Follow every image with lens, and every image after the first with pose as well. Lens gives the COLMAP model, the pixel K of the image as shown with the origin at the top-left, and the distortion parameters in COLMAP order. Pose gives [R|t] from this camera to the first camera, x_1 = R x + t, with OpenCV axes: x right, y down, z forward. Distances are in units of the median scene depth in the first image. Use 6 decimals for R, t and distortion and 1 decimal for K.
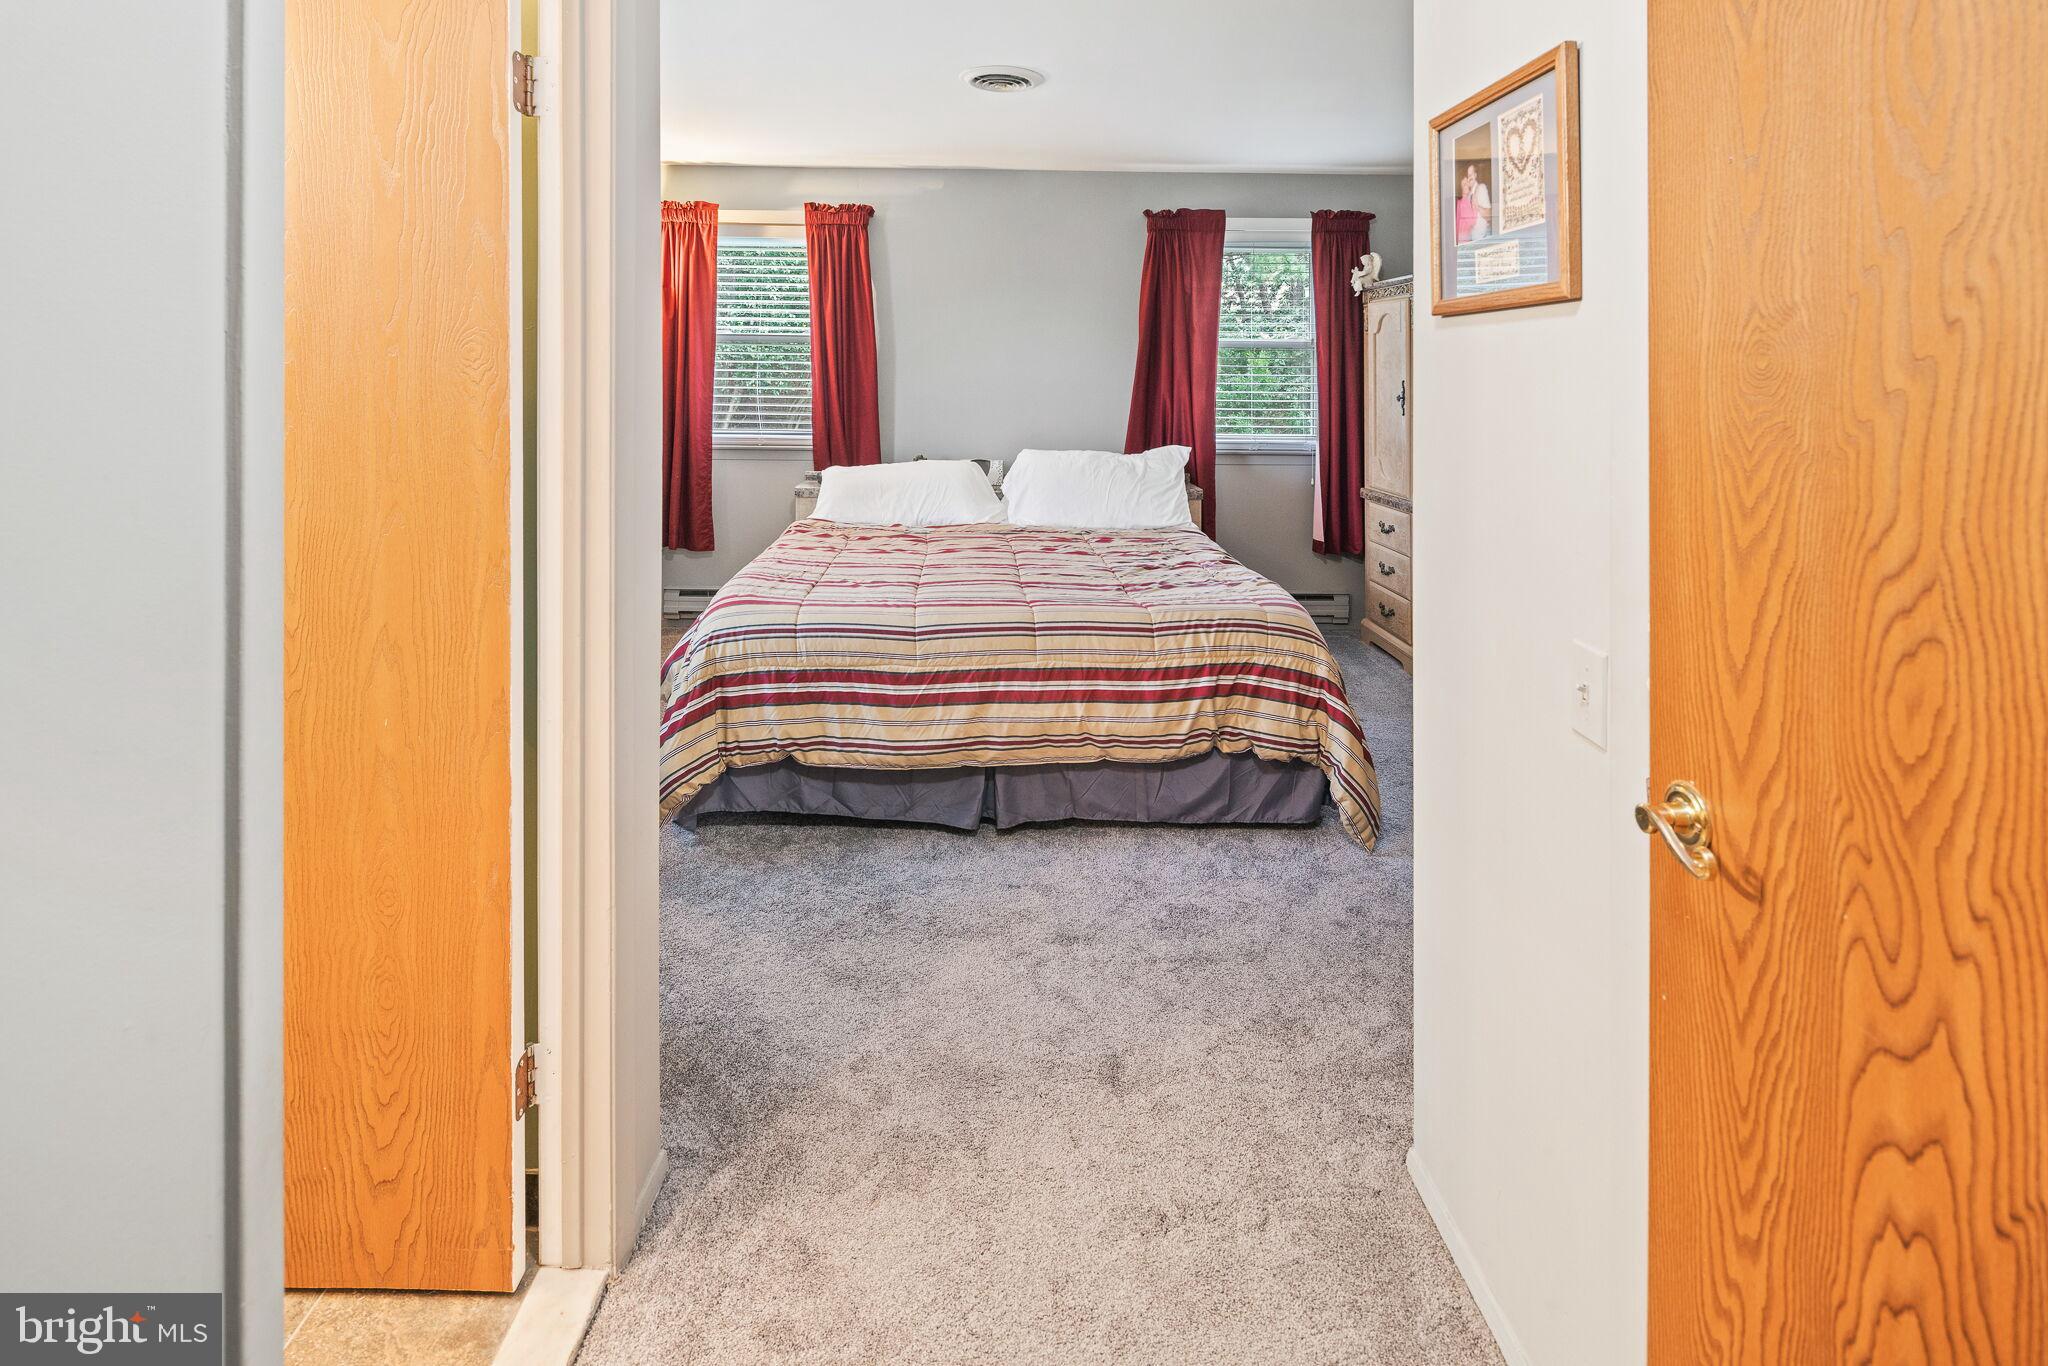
lens RADIAL K [[987.4, 0, 1009.2], [0, 987.4, 690.8], [0, 0, 1]] dist [0.002417, -0.001499]
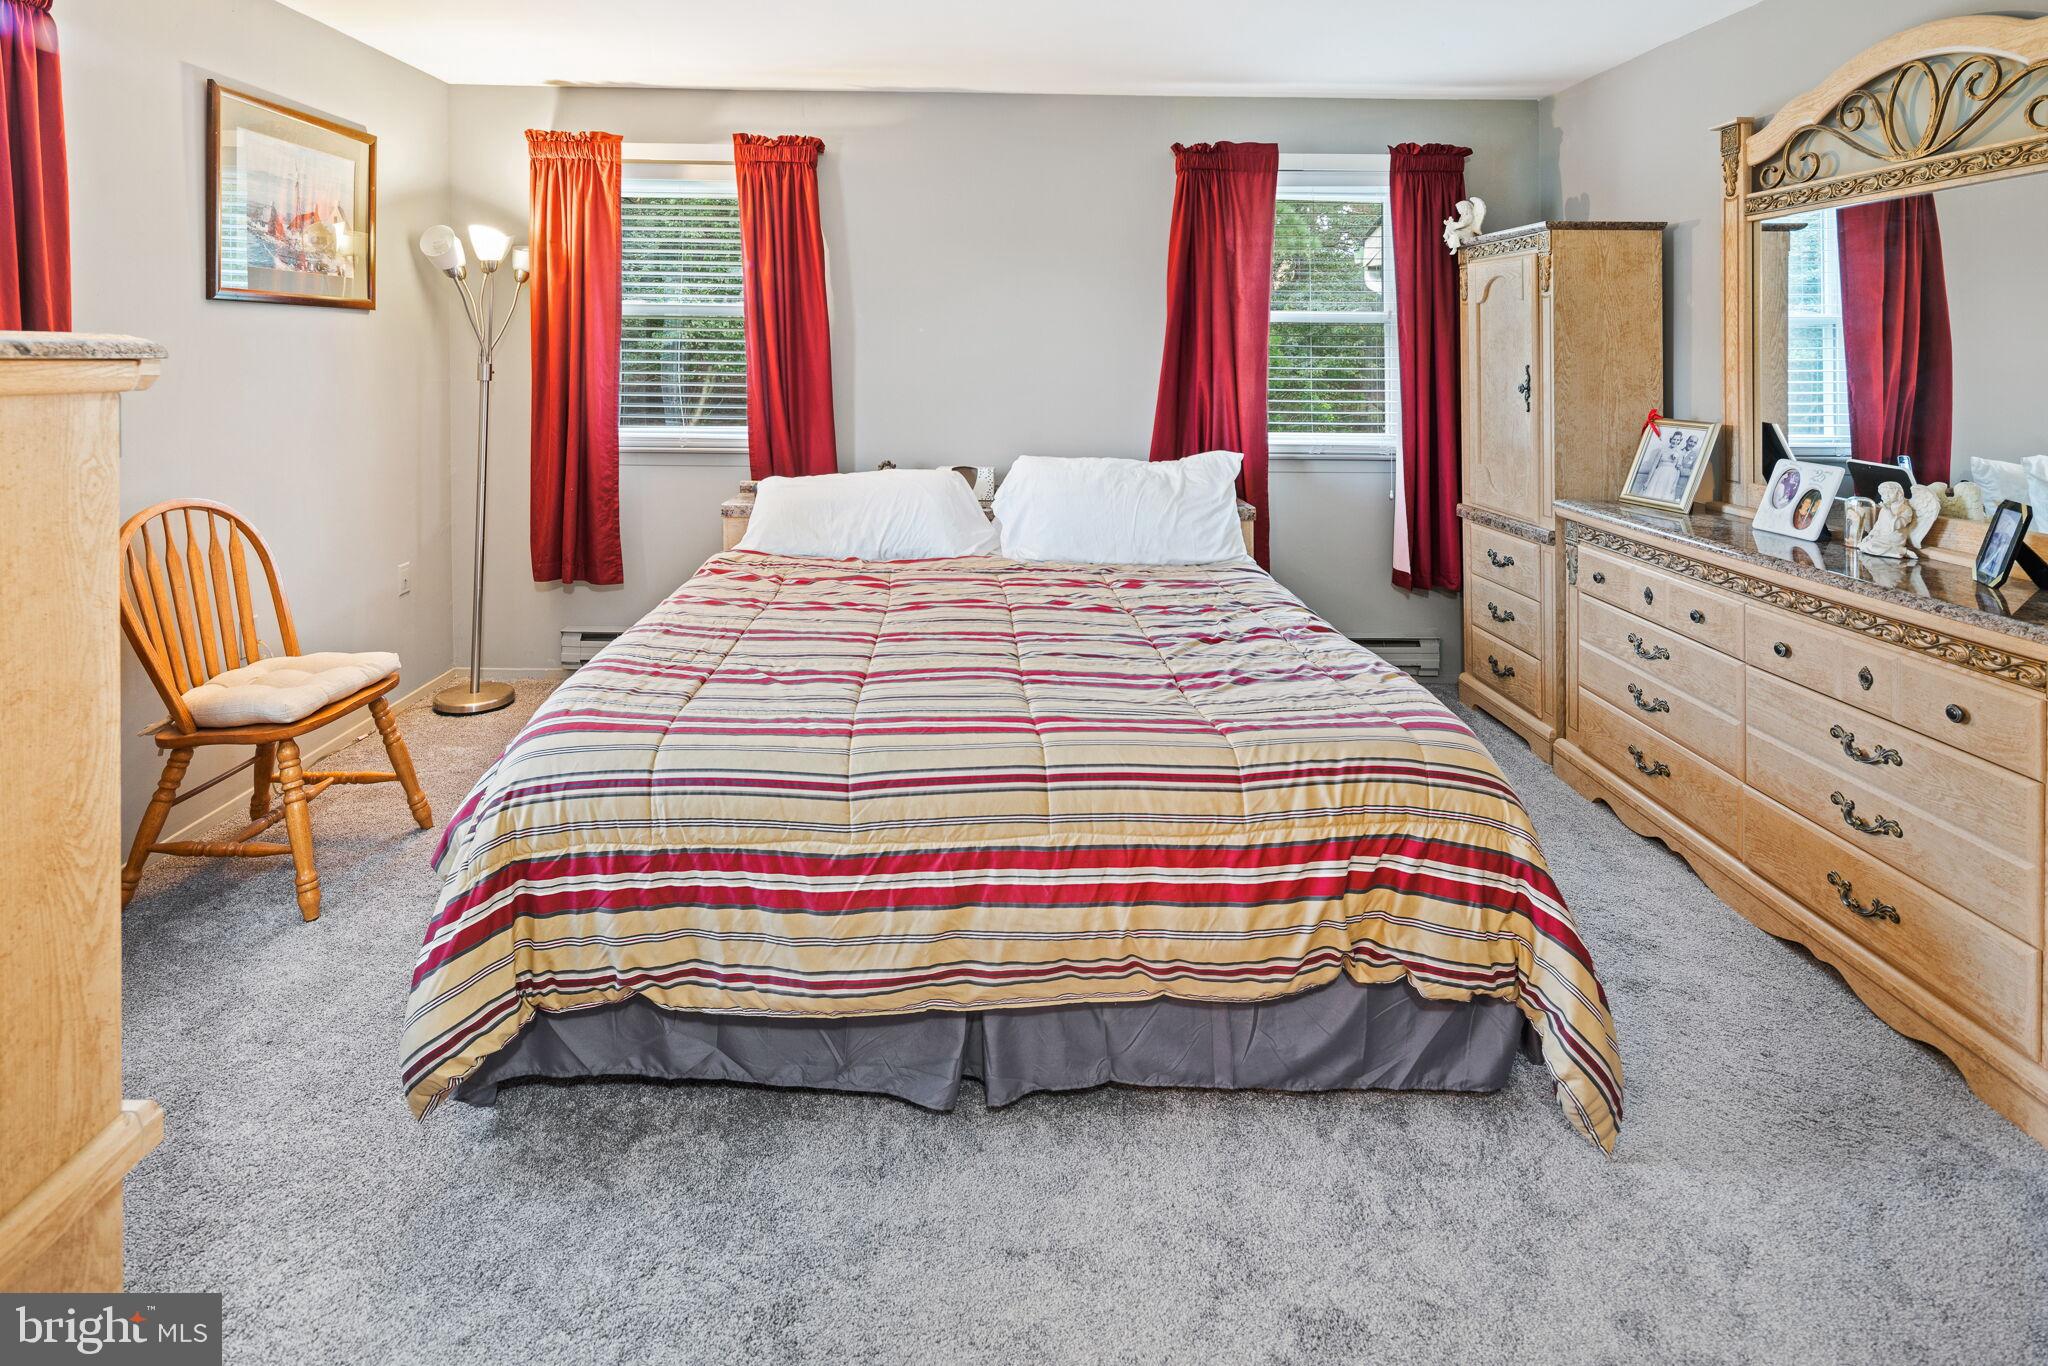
lens RADIAL K [[987.4, 0, 1040.6], [0, 987.4, 676.2], [0, 0, 1]] dist [0.002417, -0.001499]
pose [[0.999326, -0.011250, 0.034953, 0.001741], [0.011096, 0.999928, 0.004612, -0.088655], [-0.035002, -0.004221, 0.999378, 0.272527]]
